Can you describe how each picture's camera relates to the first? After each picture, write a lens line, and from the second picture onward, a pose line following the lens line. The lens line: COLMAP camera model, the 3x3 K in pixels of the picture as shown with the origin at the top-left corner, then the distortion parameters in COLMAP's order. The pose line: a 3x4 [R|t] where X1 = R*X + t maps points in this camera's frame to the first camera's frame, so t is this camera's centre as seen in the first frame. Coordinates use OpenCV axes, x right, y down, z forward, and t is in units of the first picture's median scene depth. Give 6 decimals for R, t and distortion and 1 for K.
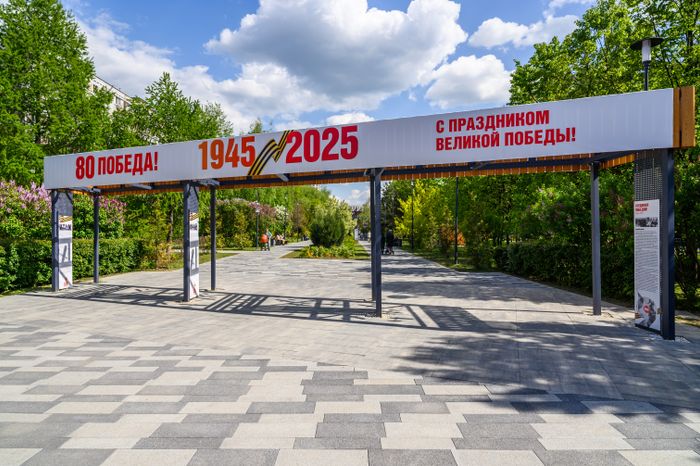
lens RADIAL K [[405.9, 0, 344.5], [0, 405.9, 233.5], [0, 0, 1]] dist [-0.005813, -0.001452]
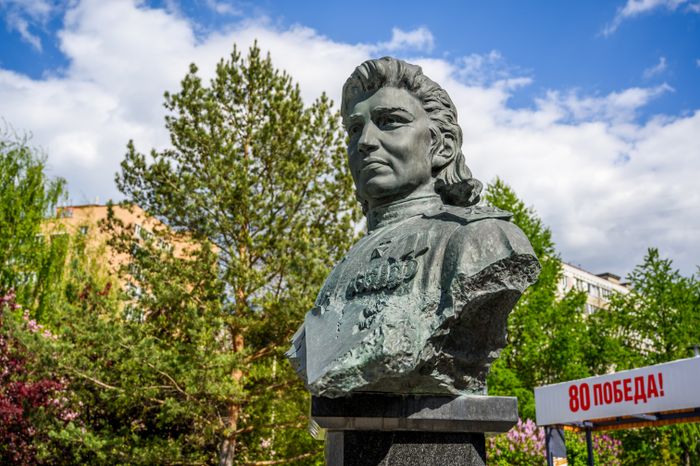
lens RADIAL K [[746.2, 0, 348.7], [0, 746.2, 237.0], [0, 0, 1]] dist [0.051999, 0.000000]
pose [[0.694753, -0.221117, -0.684417, 0.198325], [-0.020780, 0.945003, -0.326400, 0.048320], [0.718949, 0.240989, 0.651949, -0.501546]]
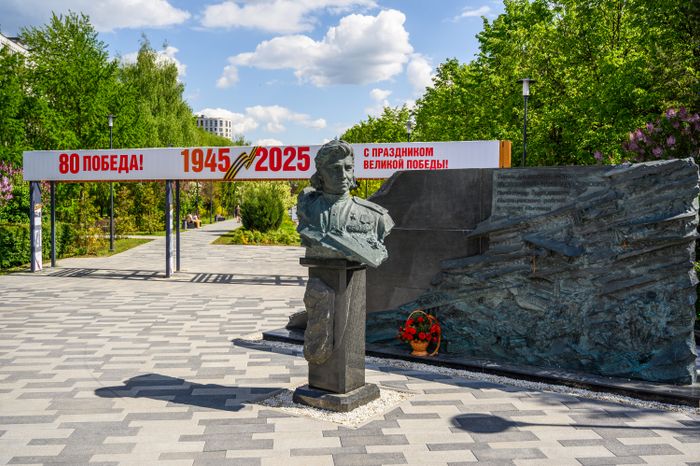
lens RADIAL K [[672.5, 0, 349.4], [0, 672.5, 234.6], [0, 0, 1]] dist [0.008493, 0.000000]
pose [[0.992767, 0.002147, 0.120039, -0.085694], [-0.007096, 0.999141, 0.040822, -0.047988], [-0.119849, -0.041379, 0.991929, -1.037503]]
